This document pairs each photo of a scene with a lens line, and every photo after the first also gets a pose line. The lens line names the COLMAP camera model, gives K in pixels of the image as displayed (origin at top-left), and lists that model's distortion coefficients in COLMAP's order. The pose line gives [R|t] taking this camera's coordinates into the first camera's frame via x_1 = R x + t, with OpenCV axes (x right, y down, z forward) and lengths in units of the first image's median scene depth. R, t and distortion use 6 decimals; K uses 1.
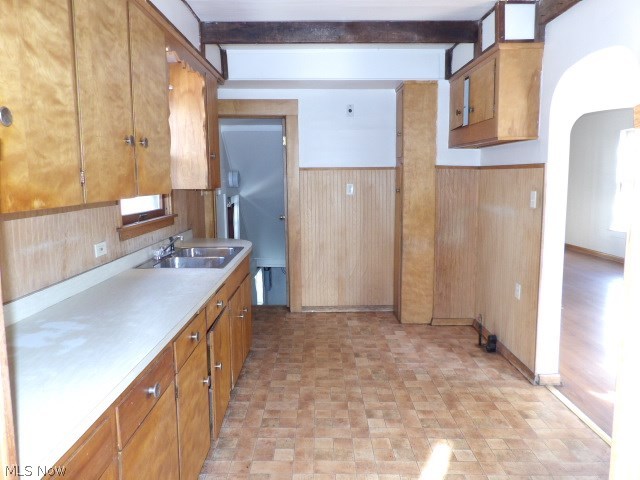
lens RADIAL K [[465.0, 0, 318.3], [0, 465.0, 238.6], [0, 0, 1]] dist [0.000375, -0.000285]
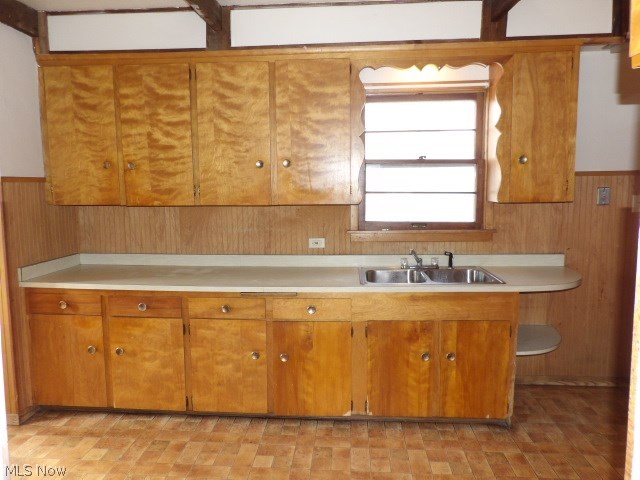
lens RADIAL K [[465.0, 0, 318.4], [0, 465.0, 238.7], [0, 0, 1]] dist [0.000375, -0.000285]
pose [[-0.093299, 0.121772, -0.988163, 0.727417], [-0.114293, 0.984622, 0.132127, -0.142530], [0.989056, 0.125268, -0.077947, 0.950541]]
